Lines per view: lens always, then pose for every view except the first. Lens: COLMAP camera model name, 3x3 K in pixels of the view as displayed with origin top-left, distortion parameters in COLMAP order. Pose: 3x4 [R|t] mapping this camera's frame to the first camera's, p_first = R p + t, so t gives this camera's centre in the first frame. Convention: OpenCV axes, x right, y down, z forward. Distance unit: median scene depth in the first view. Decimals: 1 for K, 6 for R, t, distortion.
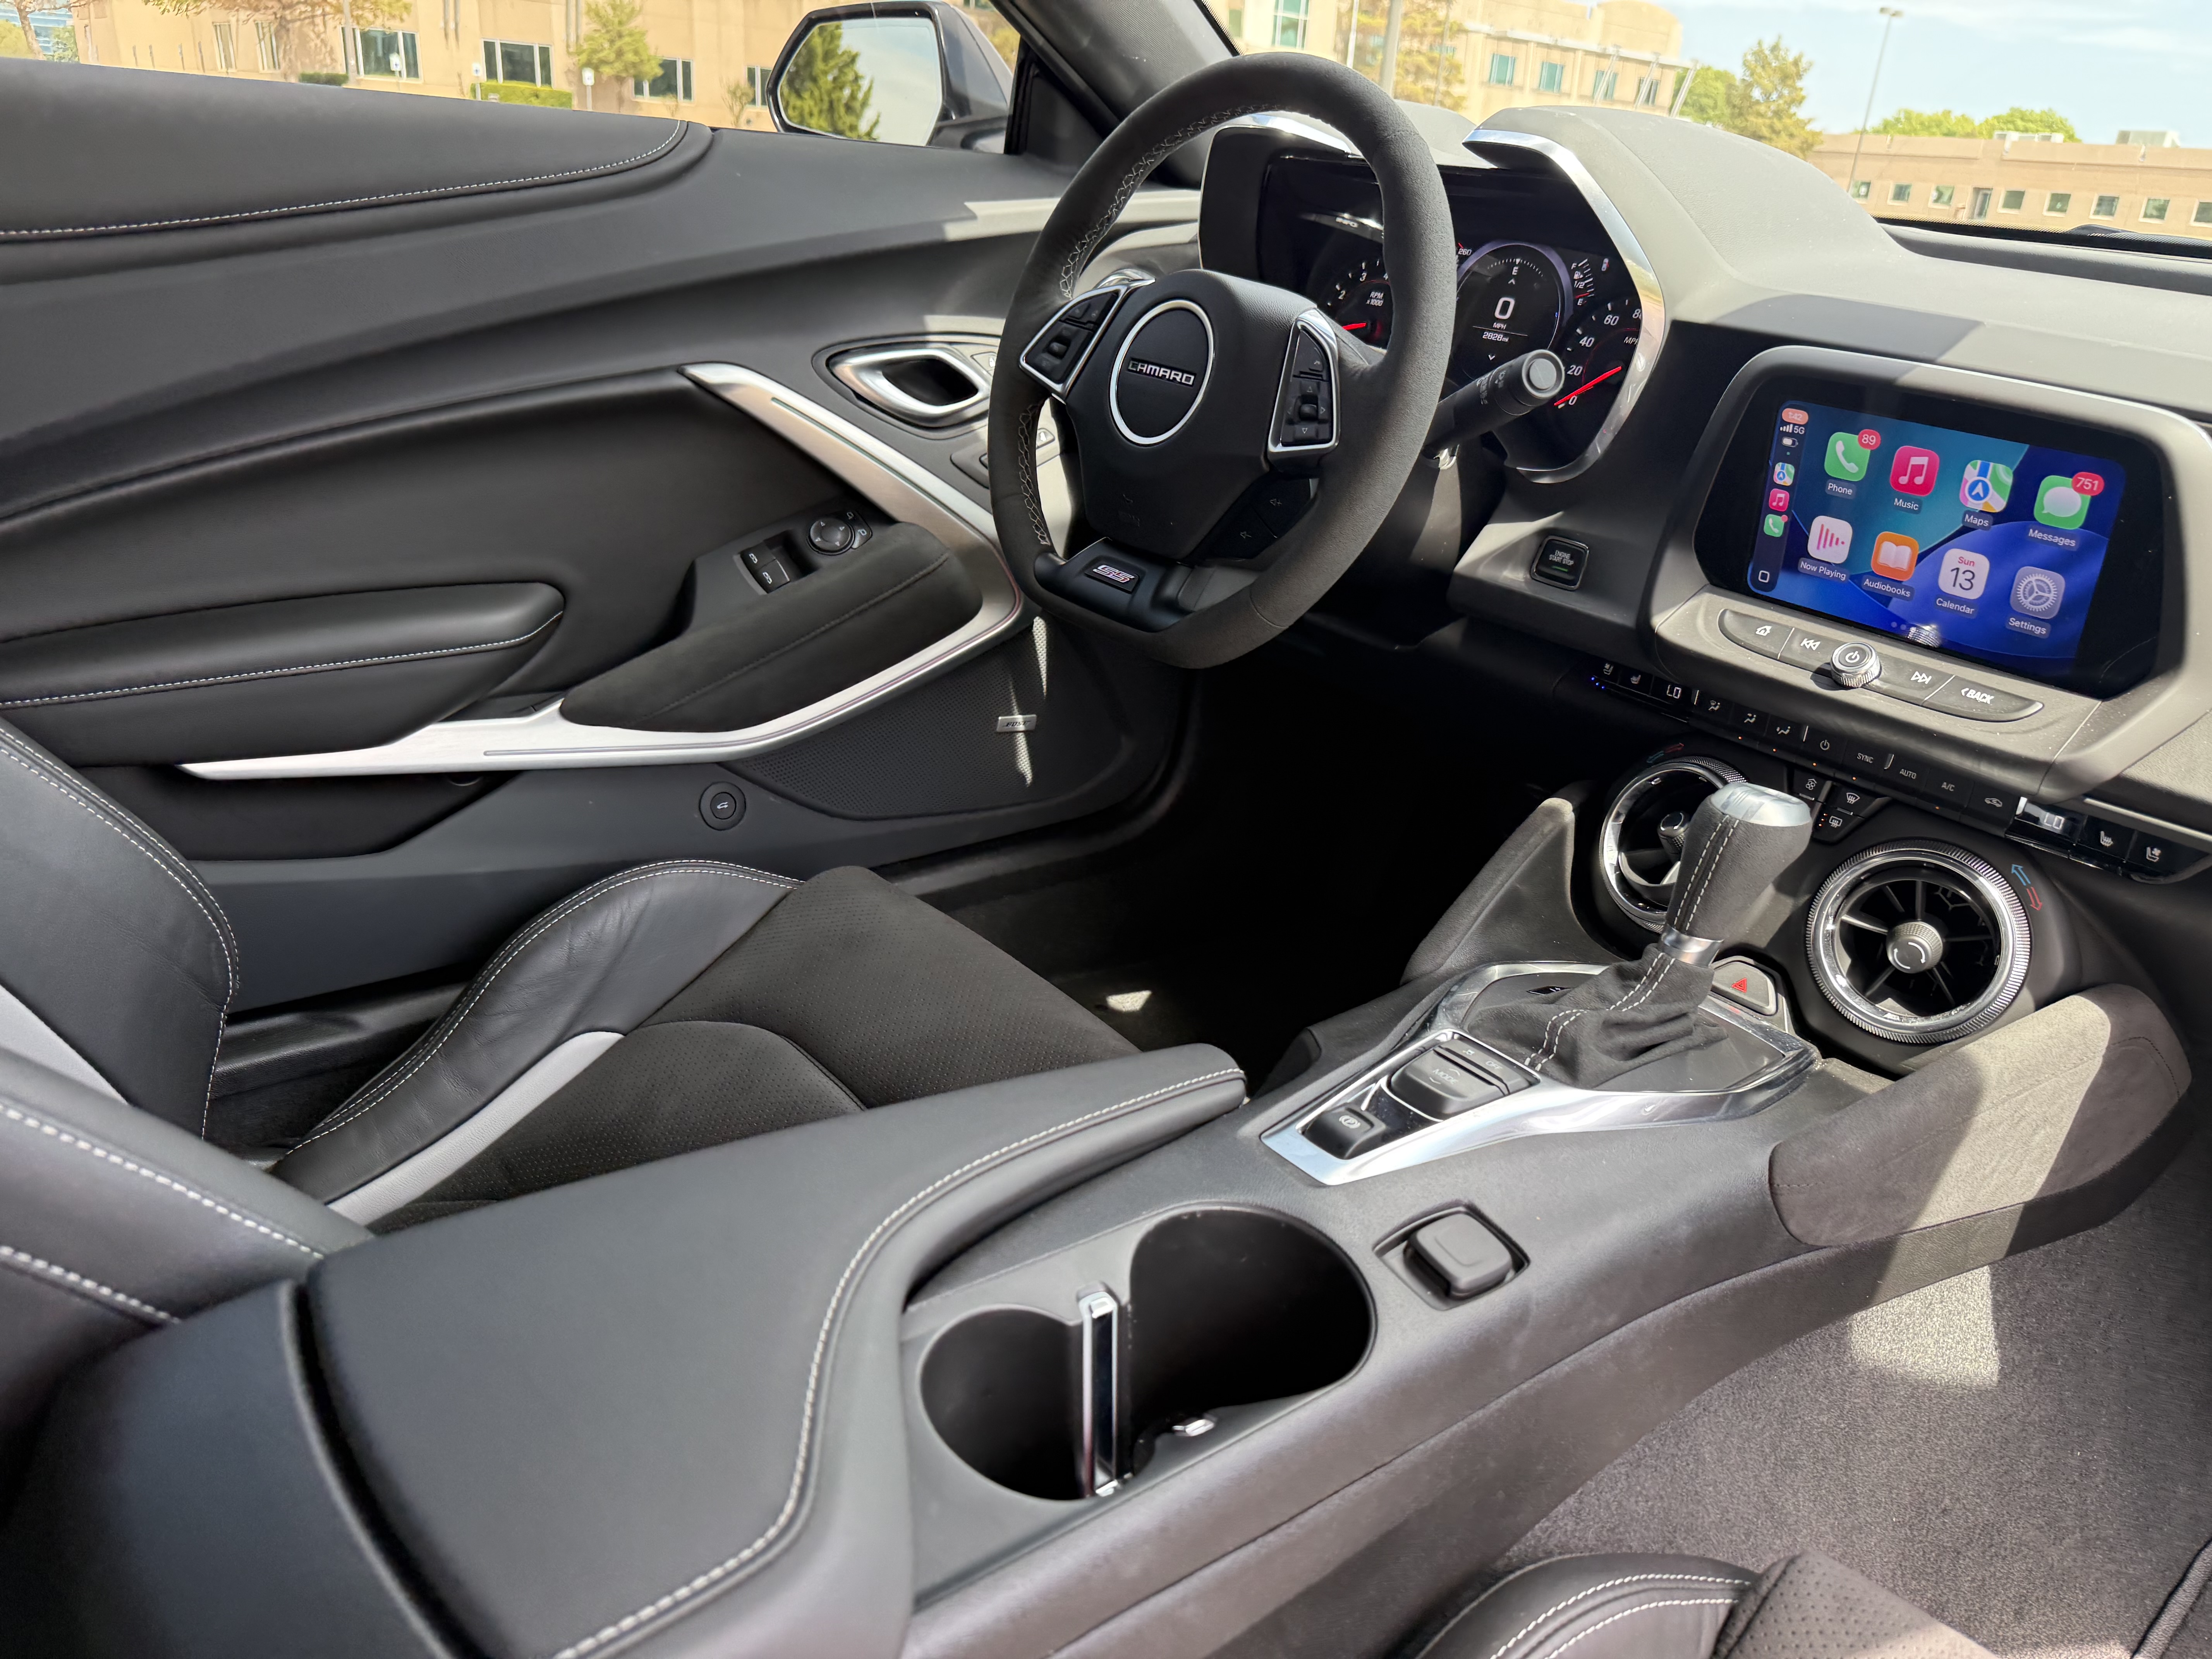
lens RADIAL K [[1572.7, 0, 1116.3], [0, 1572.7, 858.2], [0, 0, 1]] dist [-0.005521, -0.003601]
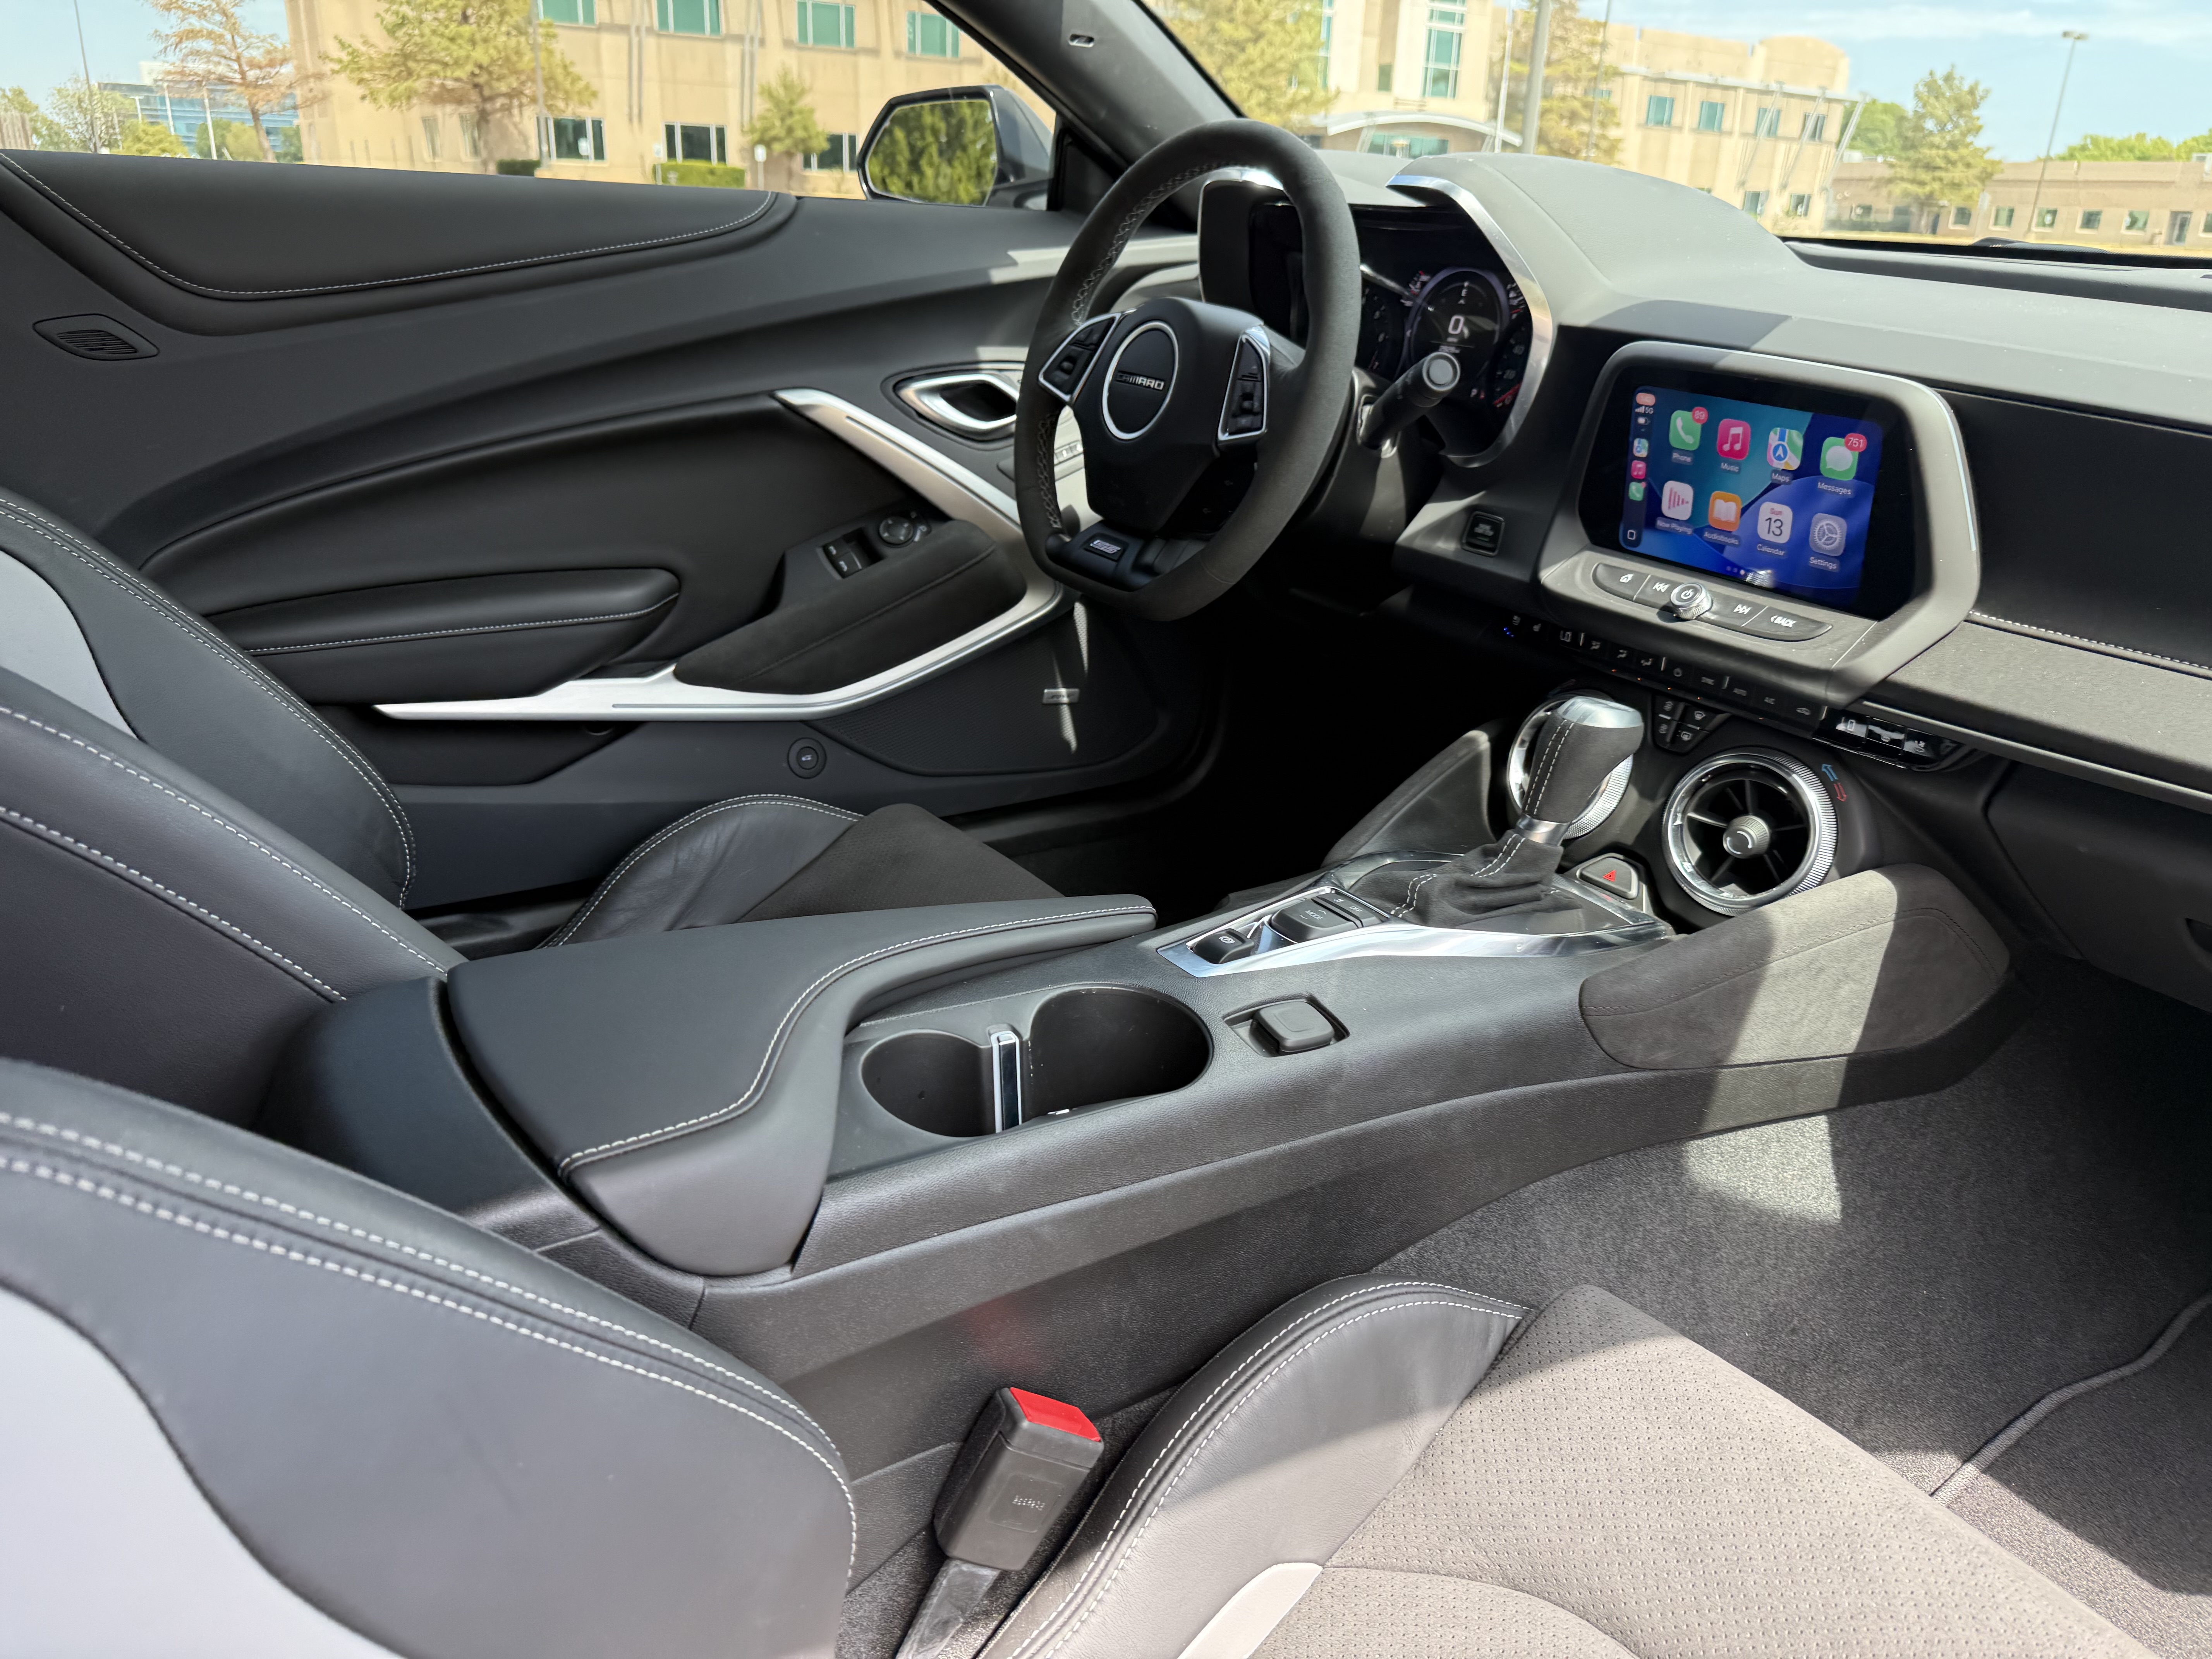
lens RADIAL K [[1570.0, 0, 1097.9], [0, 1570.0, 835.8], [0, 0, 1]] dist [0.010662, -0.026426]
pose [[0.994485, 0.006383, -0.104689, 0.130206], [-0.010918, 0.999024, -0.042805, 0.101196], [0.104313, 0.043711, 0.993583, -0.211902]]
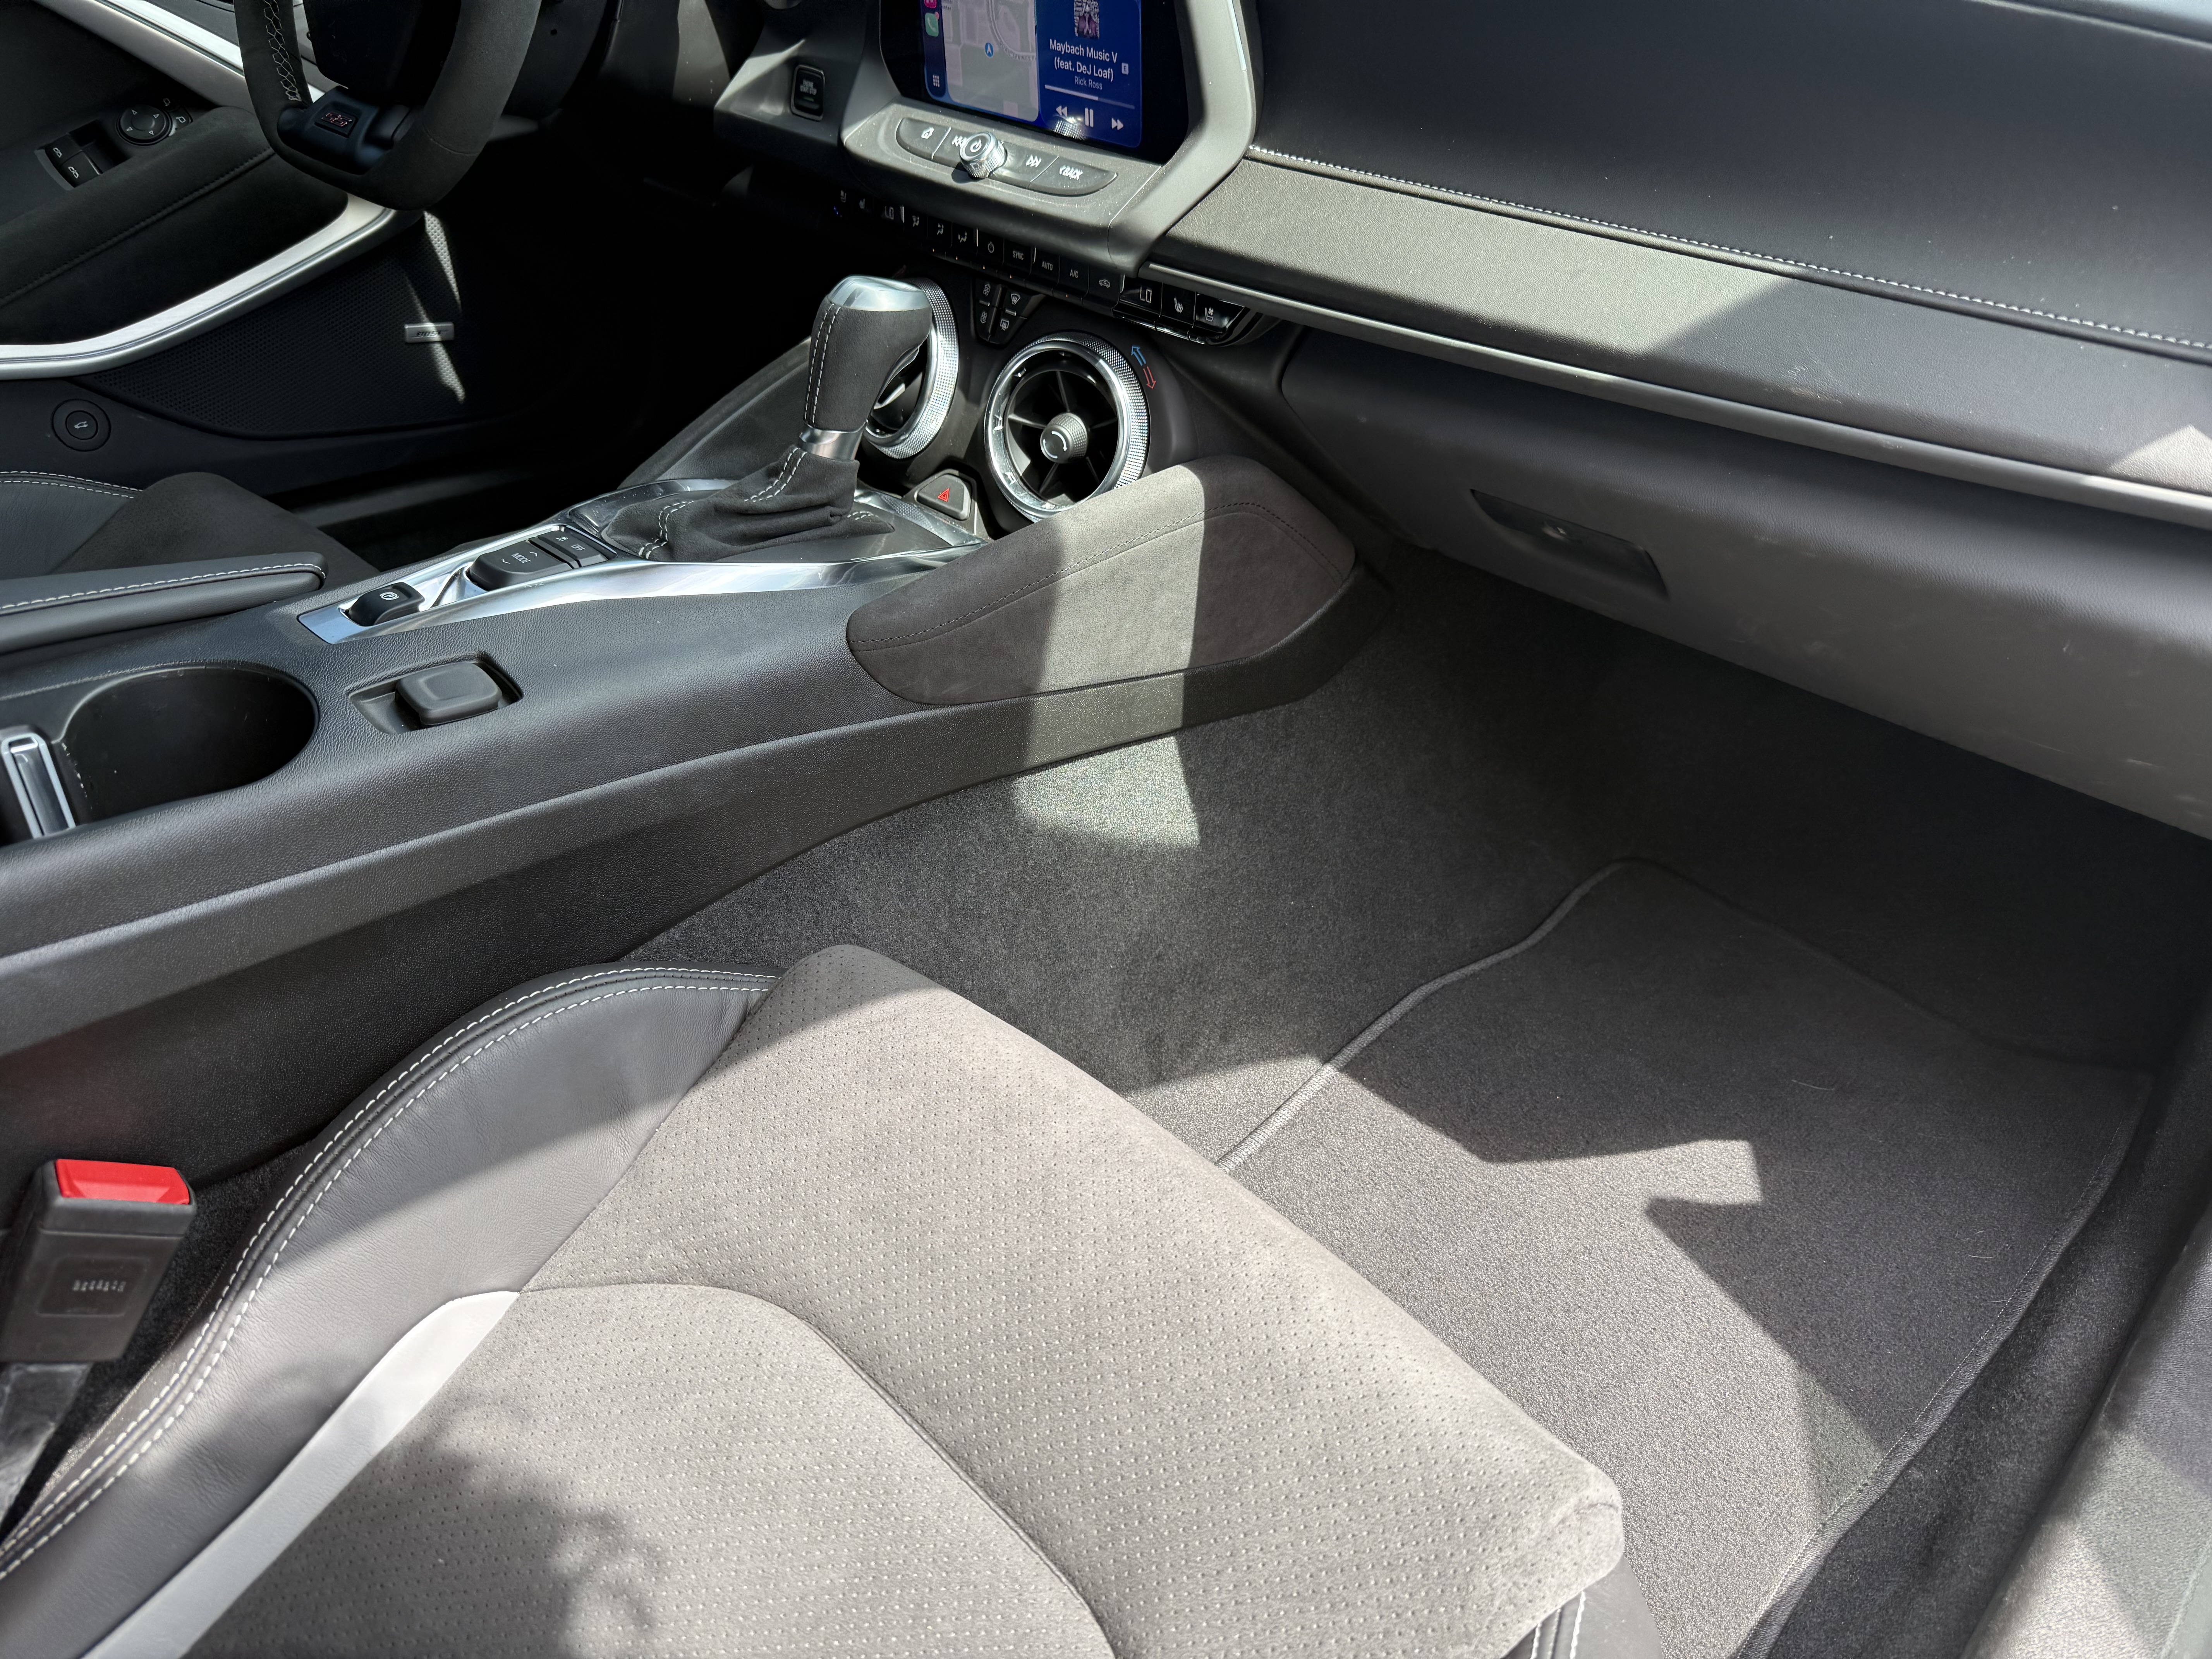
lens RADIAL K [[1538.7, 0, 1101.0], [0, 1538.7, 834.7], [0, 0, 1]] dist [0.074897, -0.093363]
pose [[0.993577, -0.079722, 0.080308, 0.384603], [0.065335, 0.983603, 0.168097, 0.132752], [-0.092393, -0.161771, 0.982494, -0.071412]]
